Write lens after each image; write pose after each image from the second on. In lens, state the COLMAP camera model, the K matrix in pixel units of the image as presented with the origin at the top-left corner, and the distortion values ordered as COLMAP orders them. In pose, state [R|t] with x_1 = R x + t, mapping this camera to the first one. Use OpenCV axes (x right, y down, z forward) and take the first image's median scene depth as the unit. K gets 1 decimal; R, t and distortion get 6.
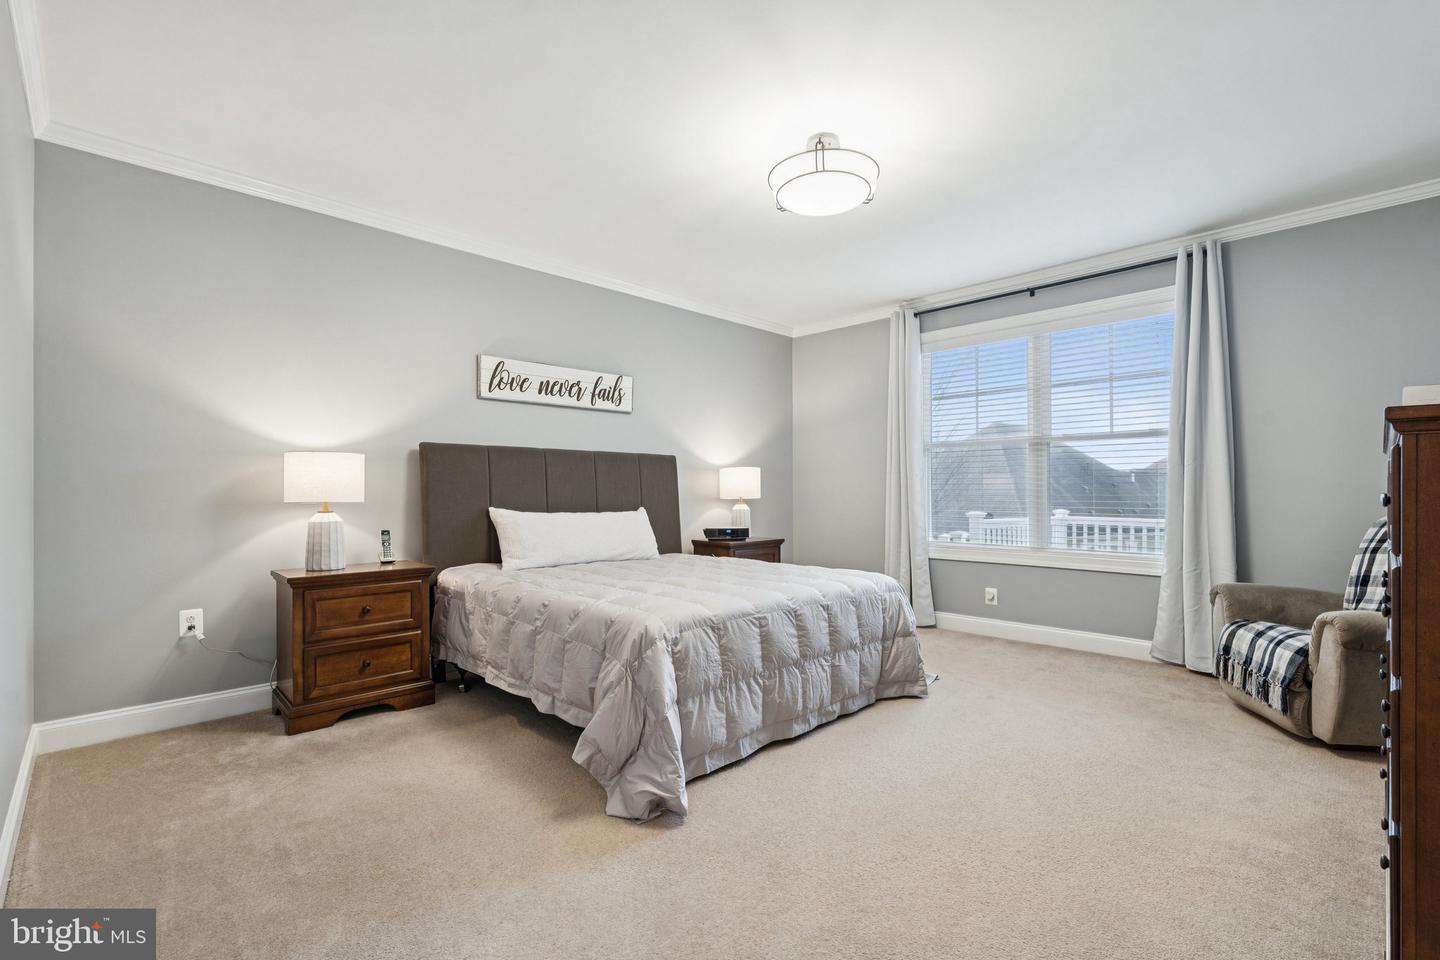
lens RADIAL K [[640.3, 0, 719.7], [0, 640.3, 482.2], [0, 0, 1]] dist [0.002006, 0.000855]
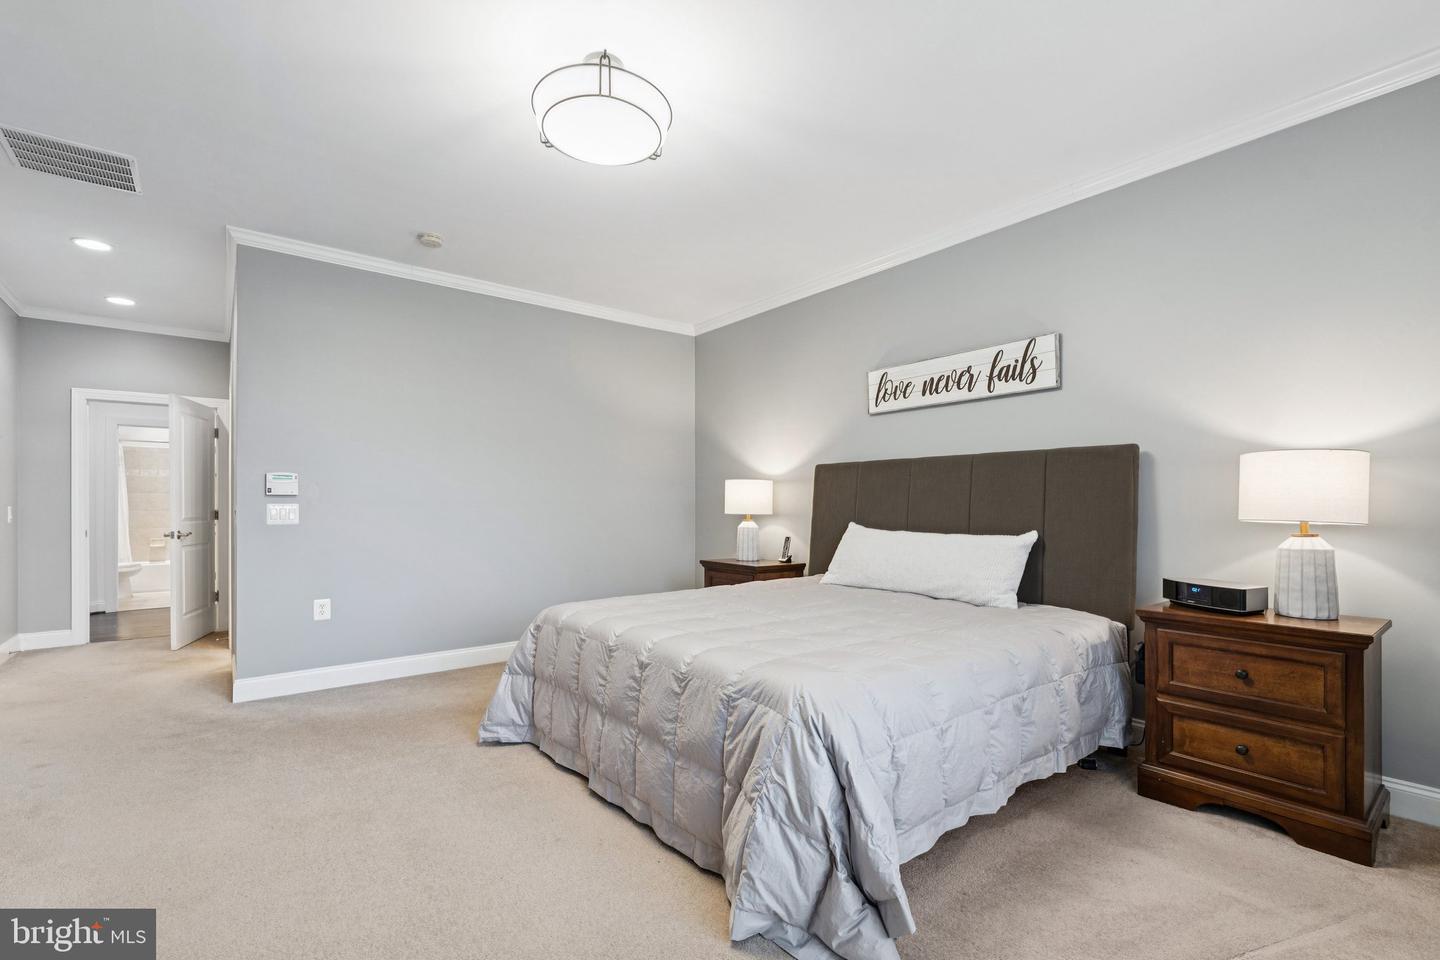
lens RADIAL K [[640.3, 0, 719.1], [0, 640.3, 505.6], [0, 0, 1]] dist [0.002006, 0.000855]
pose [[-0.099737, -0.003103, -0.995009, 0.616631], [0.010654, 0.999934, -0.004186, 0.013308], [0.994957, -0.011018, -0.099698, 0.803521]]
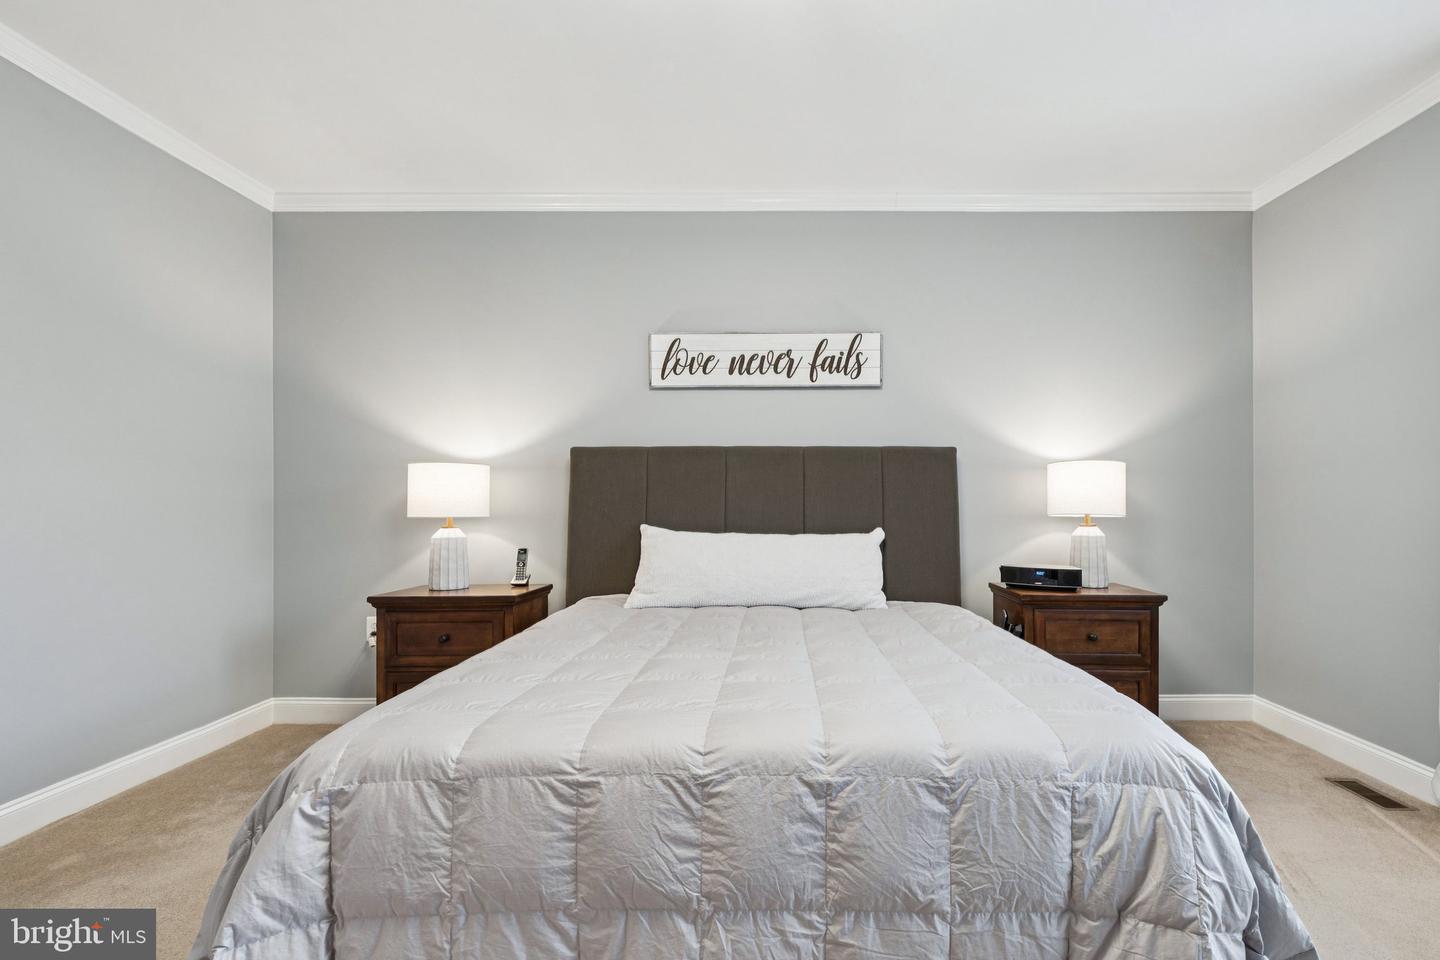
lens RADIAL K [[700.2, 0, 721.1], [0, 700.2, 480.7], [0, 0, 1]] dist [0.012451, -0.000924]
pose [[0.722400, -0.021308, -0.691147, 0.276346], [0.012378, 0.999763, -0.017885, 0.001888], [0.691365, 0.004365, 0.722492, 0.395676]]
